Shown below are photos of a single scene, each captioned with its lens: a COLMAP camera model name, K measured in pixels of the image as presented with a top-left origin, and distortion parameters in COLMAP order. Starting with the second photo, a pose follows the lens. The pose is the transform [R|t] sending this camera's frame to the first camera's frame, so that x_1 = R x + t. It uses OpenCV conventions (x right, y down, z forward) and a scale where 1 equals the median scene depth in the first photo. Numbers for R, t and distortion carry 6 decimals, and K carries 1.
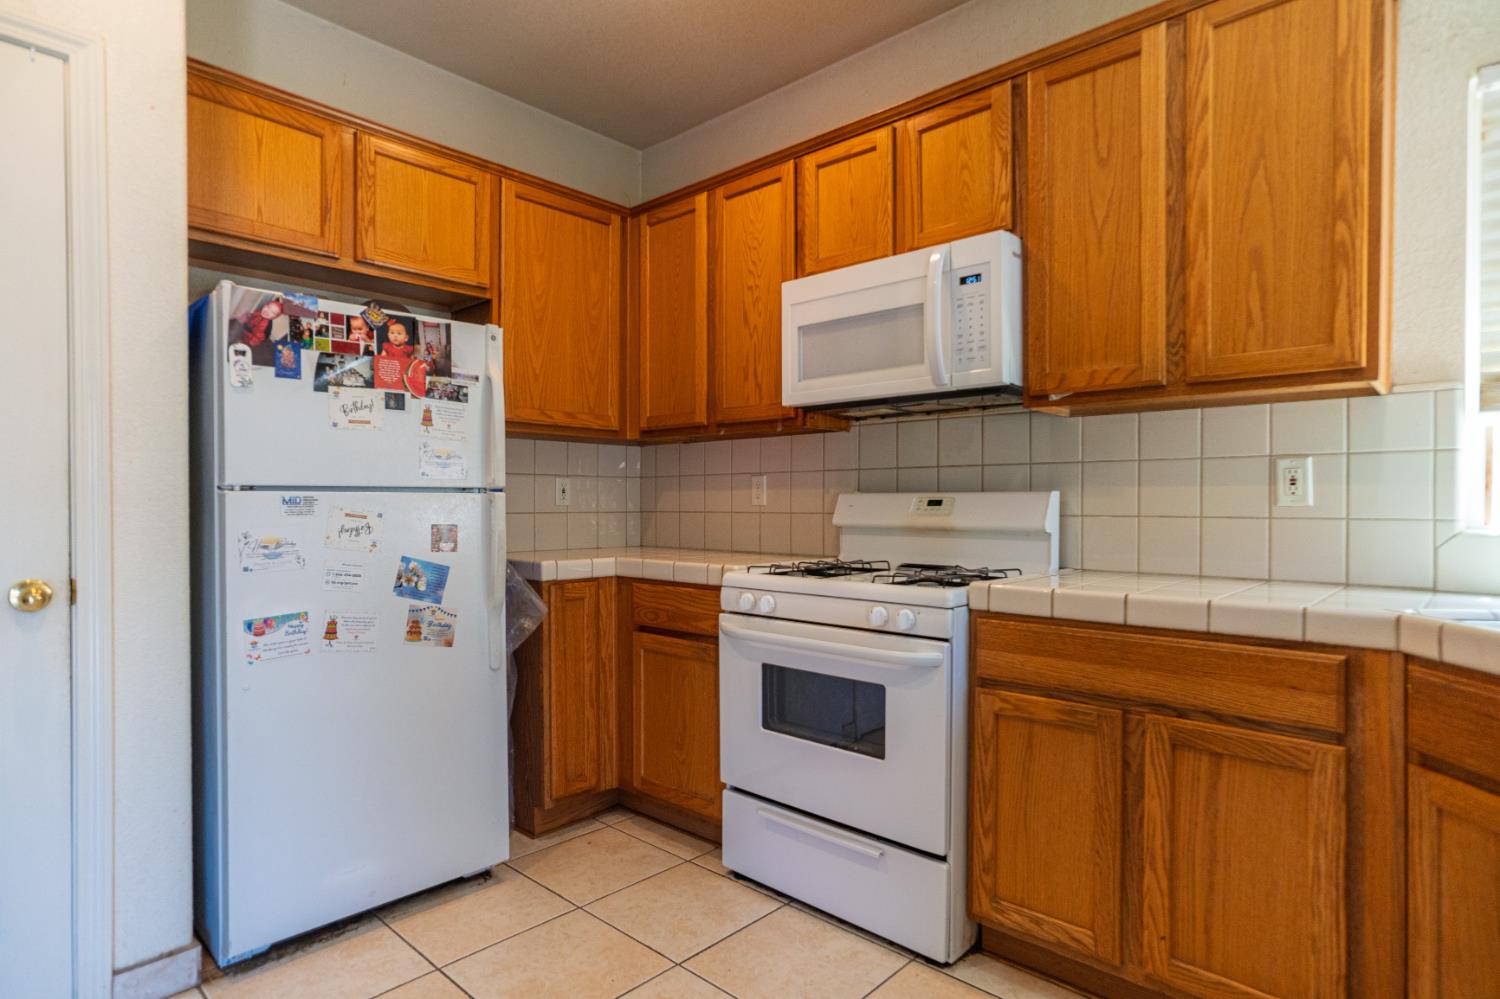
lens RADIAL K [[805.8, 0, 753.4], [0, 805.8, 507.6], [0, 0, 1]] dist [-0.043538, 0.032218]
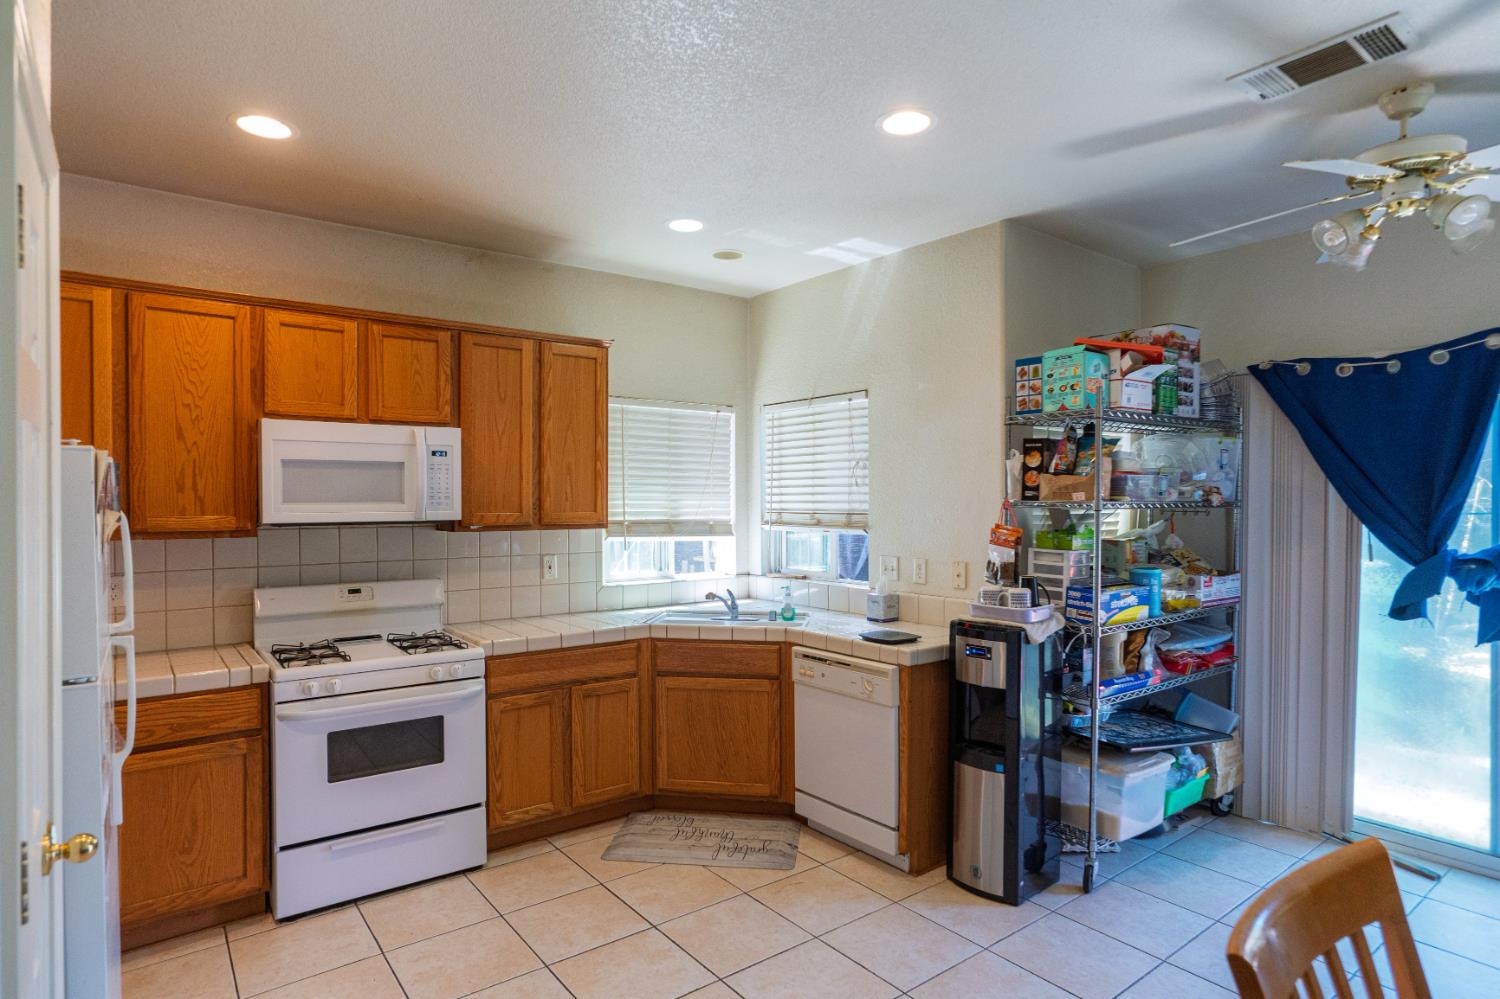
lens RADIAL K [[805.8, 0, 743.2], [0, 805.8, 512.7], [0, 0, 1]] dist [-0.043538, 0.032218]
pose [[0.177638, -0.014936, 0.983982, -1.242961], [0.009129, 0.999867, 0.013529, -0.190308], [-0.984053, 0.006580, 0.177751, 0.125896]]
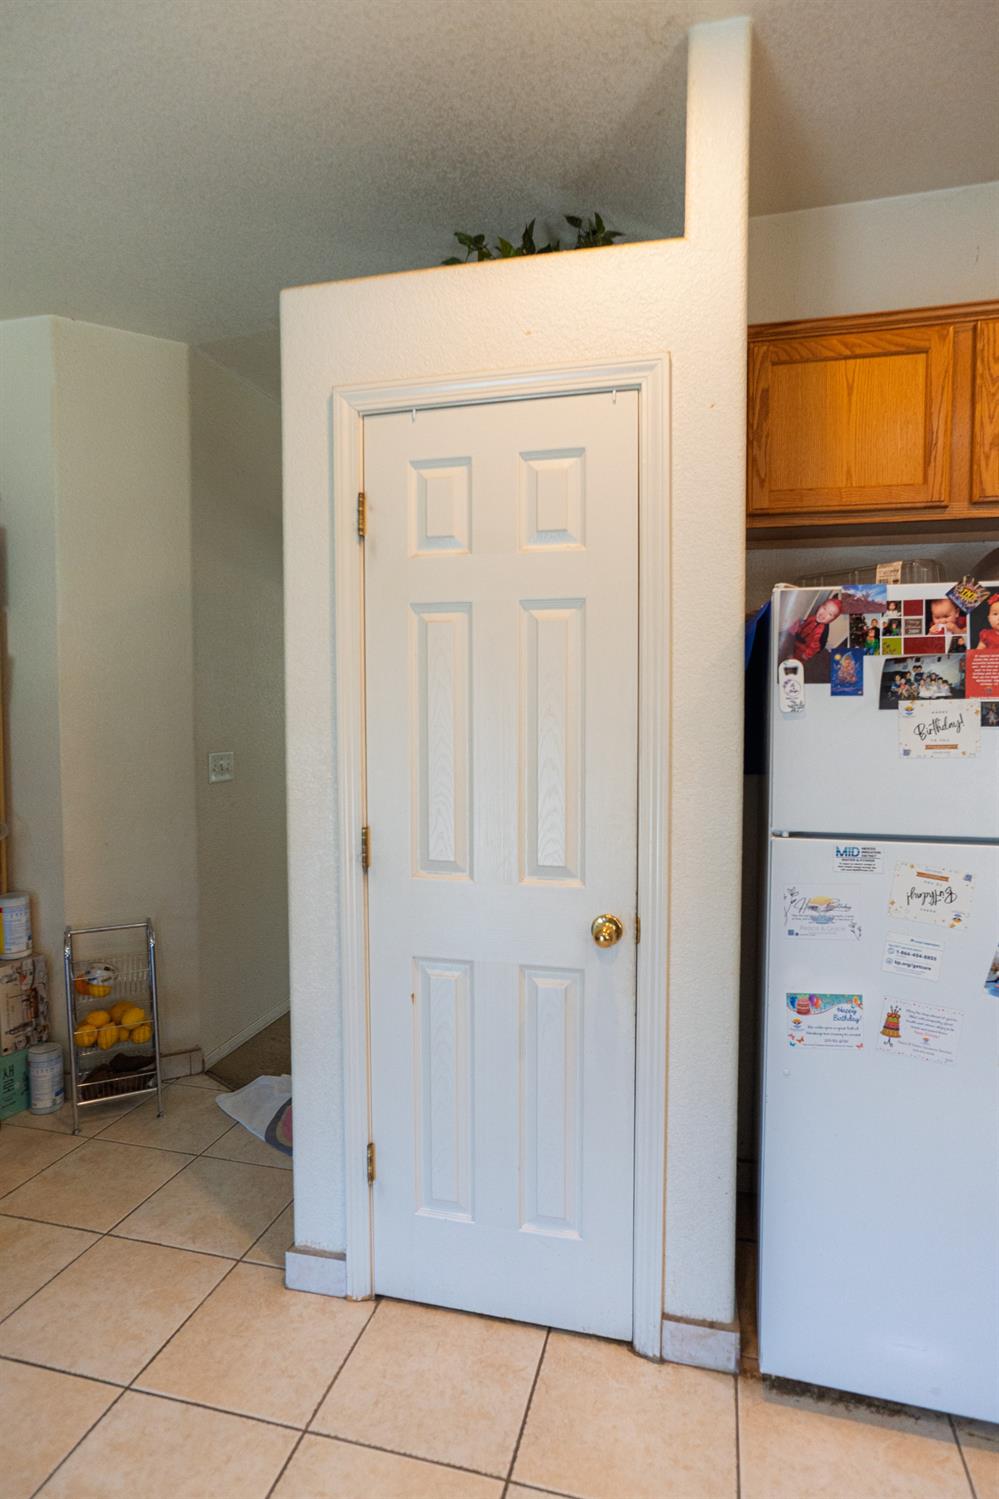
lens RADIAL K [[833.7, 0, 510.3], [0, 833.7, 746.1], [0, 0, 1]] dist [-0.050650, 0.038481]
pose [[0.475005, 0.042075, -0.878976, -0.026051], [-0.005723, 0.998983, 0.044726, -0.138598], [0.879964, -0.016214, 0.474763, 0.306650]]
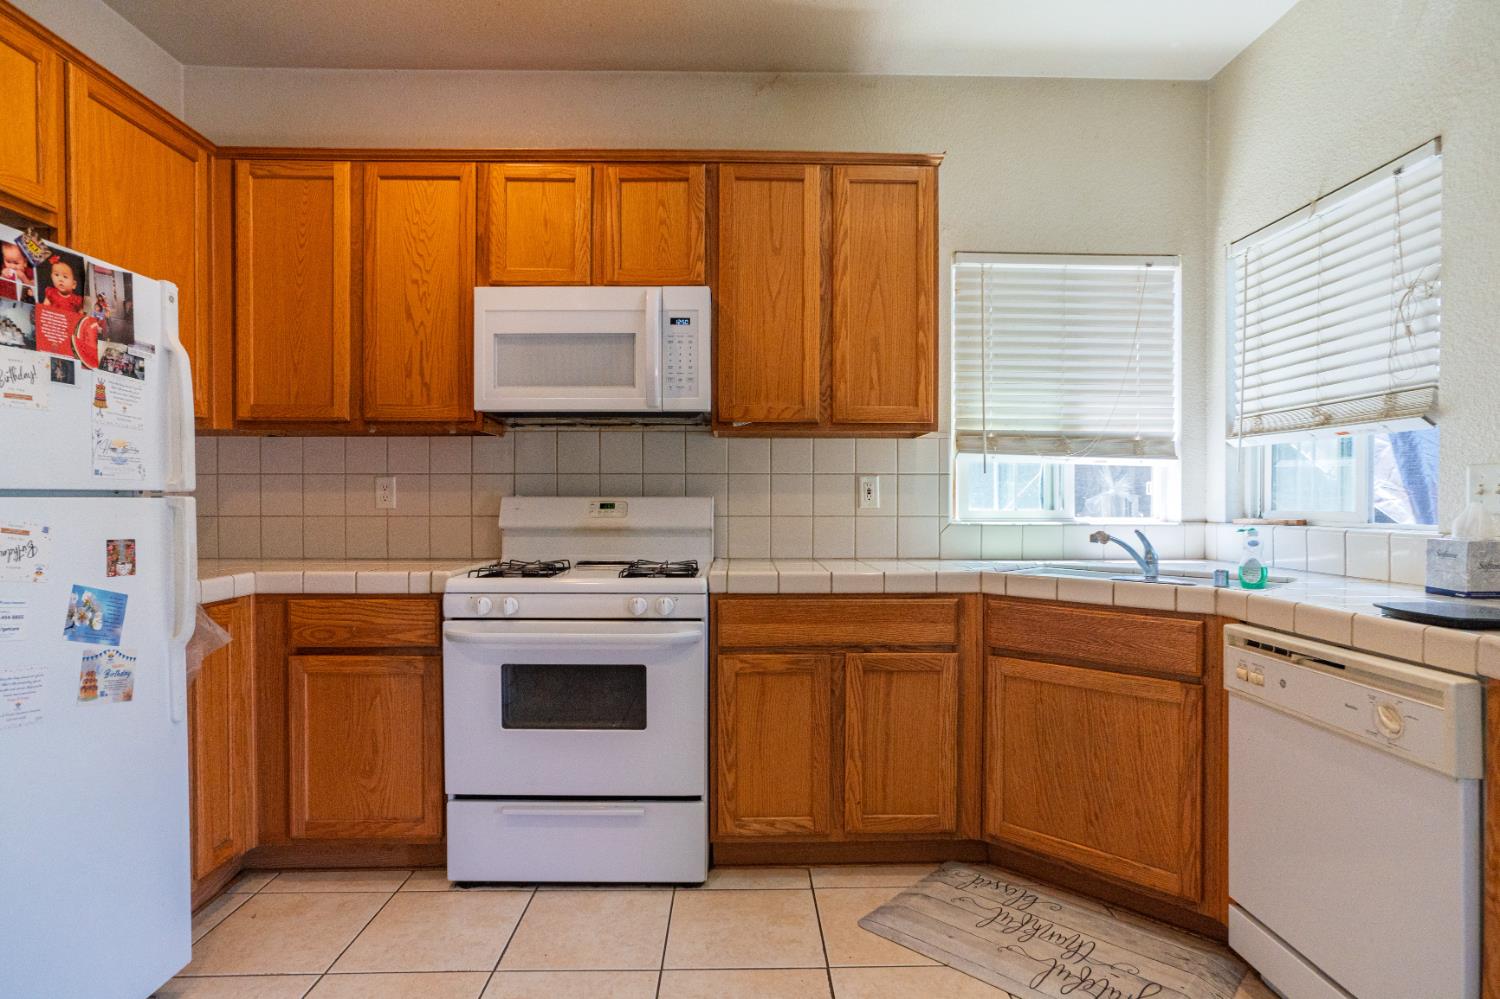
lens RADIAL K [[805.8, 0, 752.3], [0, 805.8, 507.1], [0, 0, 1]] dist [-0.043538, 0.032218]
pose [[0.720044, -0.006612, 0.693897, -0.513184], [0.003743, 0.999977, 0.005645, -0.012279], [-0.693919, -0.001467, 0.720052, 0.054804]]
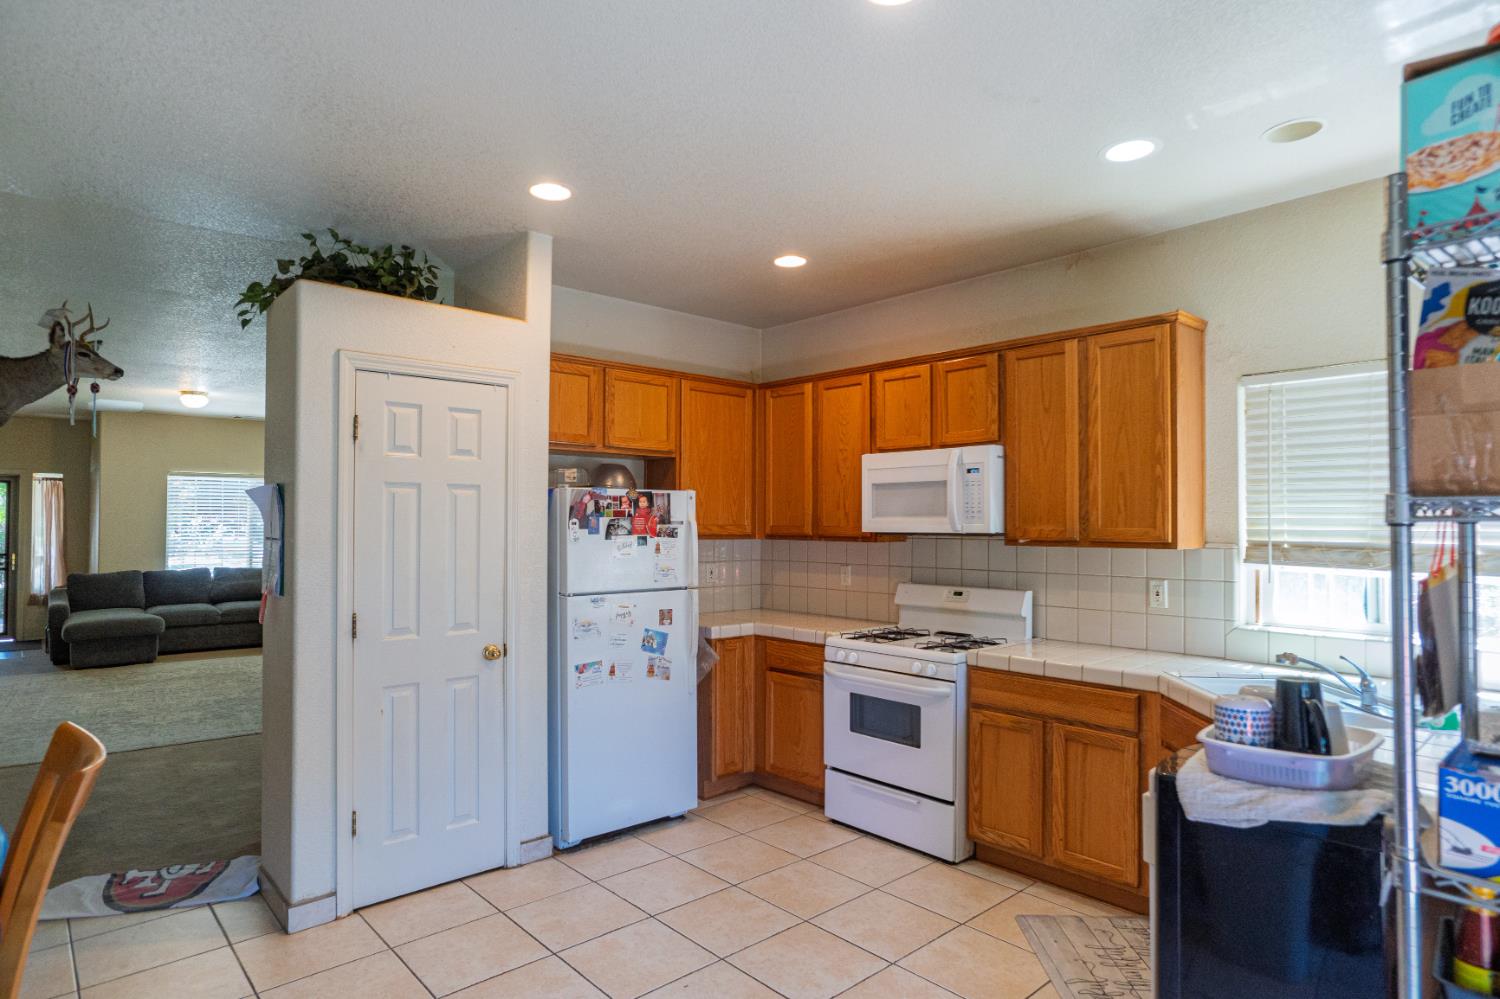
lens RADIAL K [[834.3, 0, 757.9], [0, 834.3, 511.1], [0, 0, 1]] dist [-0.050650, 0.038481]
pose [[0.996520, 0.001539, -0.083334, -0.040748], [-0.003349, 0.999761, -0.021589, -0.164712], [0.083281, 0.021793, 0.996288, -0.842598]]
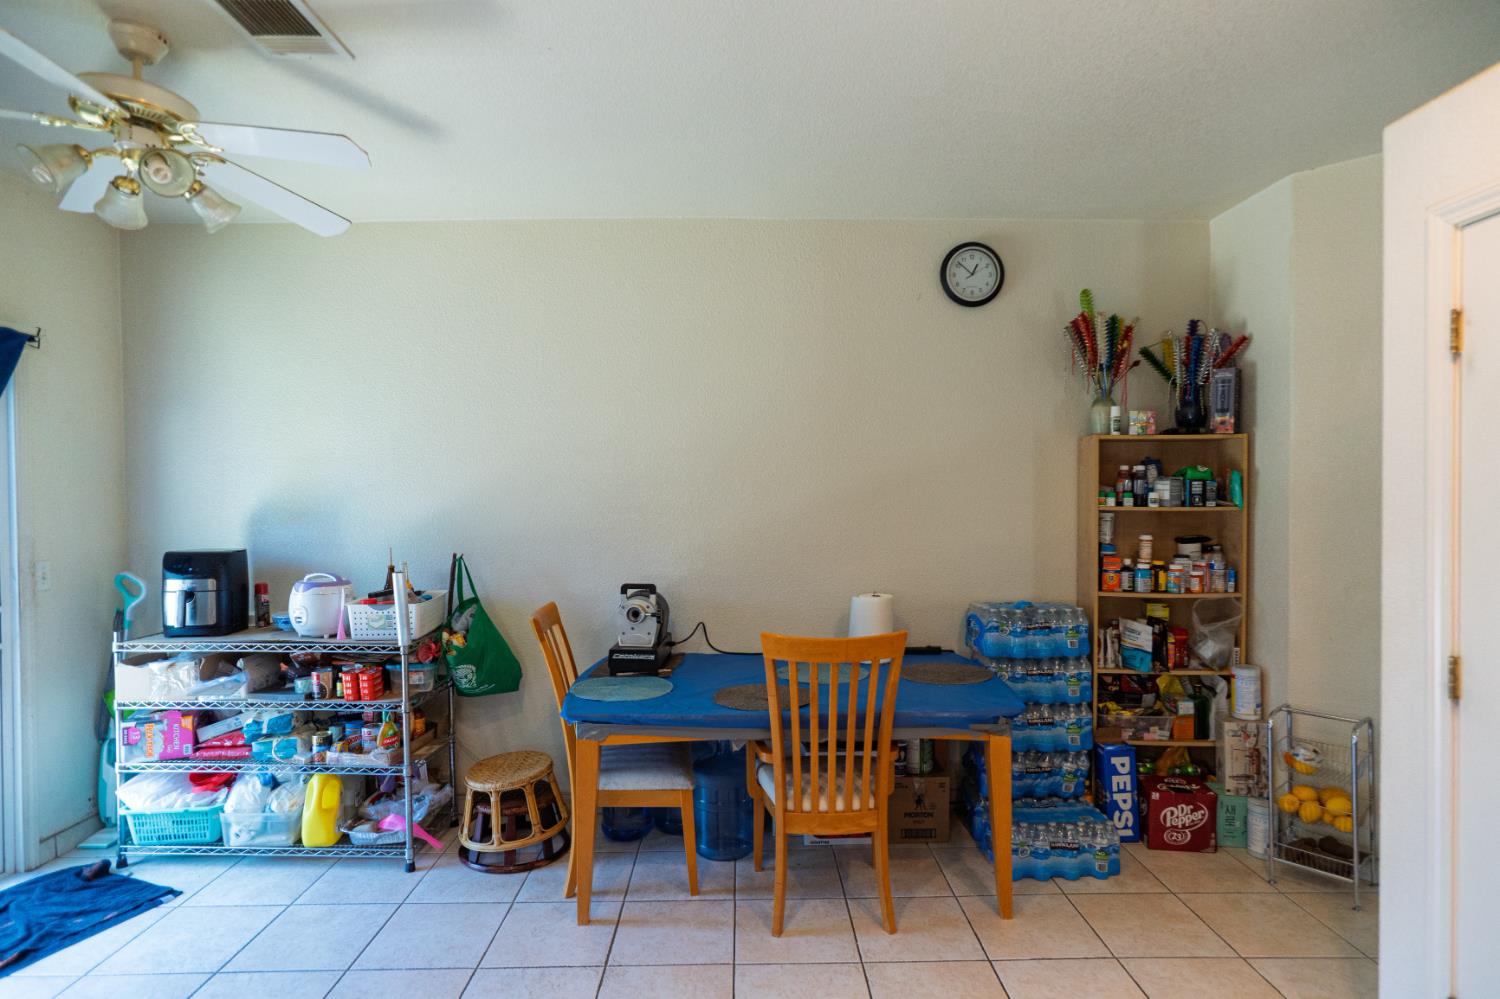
lens RADIAL K [[805.8, 0, 744.3], [0, 805.8, 503.4], [0, 0, 1]] dist [-0.043538, 0.032218]
pose [[-0.729338, 0.014351, -0.684003, 0.209377], [-0.000395, 0.999771, 0.021398, -0.186047], [0.684153, 0.015877, -0.729165, 0.693050]]
